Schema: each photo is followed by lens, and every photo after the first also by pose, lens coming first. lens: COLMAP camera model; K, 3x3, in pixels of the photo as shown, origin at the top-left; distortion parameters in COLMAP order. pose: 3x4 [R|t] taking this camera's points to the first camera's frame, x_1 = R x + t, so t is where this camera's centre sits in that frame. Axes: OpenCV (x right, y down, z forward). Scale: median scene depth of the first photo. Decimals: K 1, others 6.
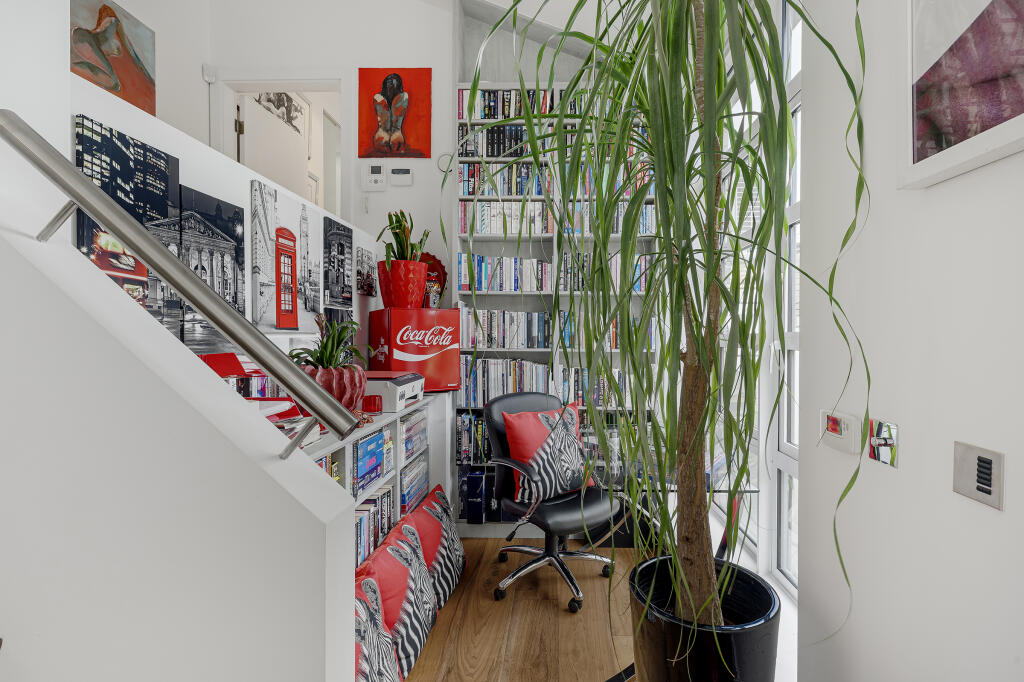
lens RADIAL K [[467.6, 0, 520.0], [0, 467.6, 336.4], [0, 0, 1]] dist [-0.000468, 0.000472]
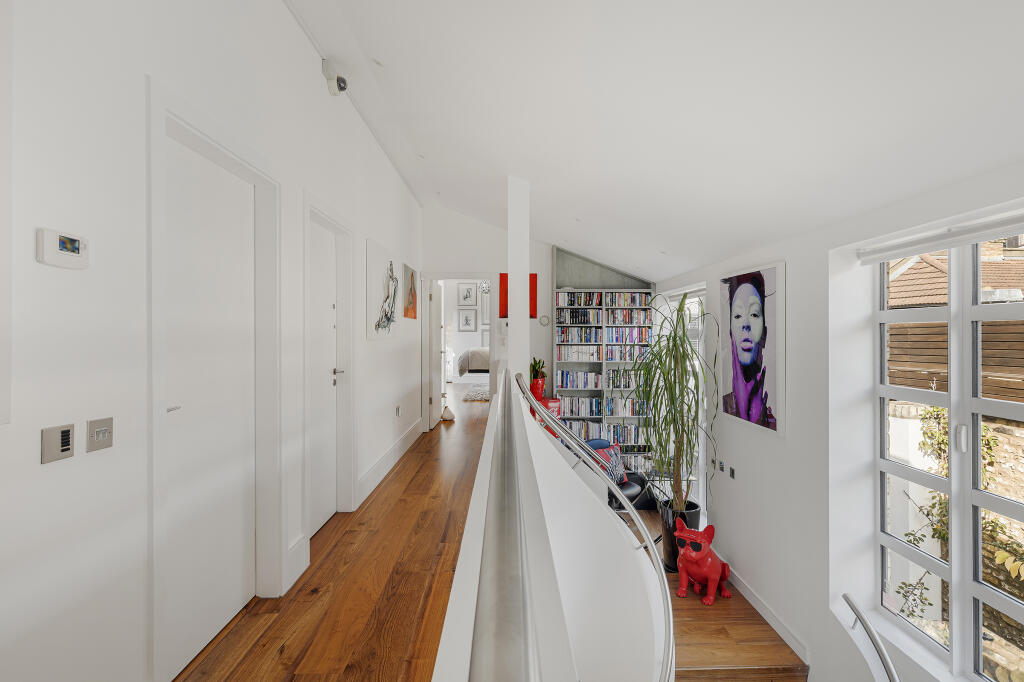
lens RADIAL K [[467.6, 0, 507.4], [0, 467.6, 338.4], [0, 0, 1]] dist [-0.000468, 0.000472]
pose [[0.997965, -0.008992, 0.063119, -0.478695], [0.009530, 0.999921, -0.008227, -0.305320], [-0.063040, 0.008812, 0.997972, -1.046759]]
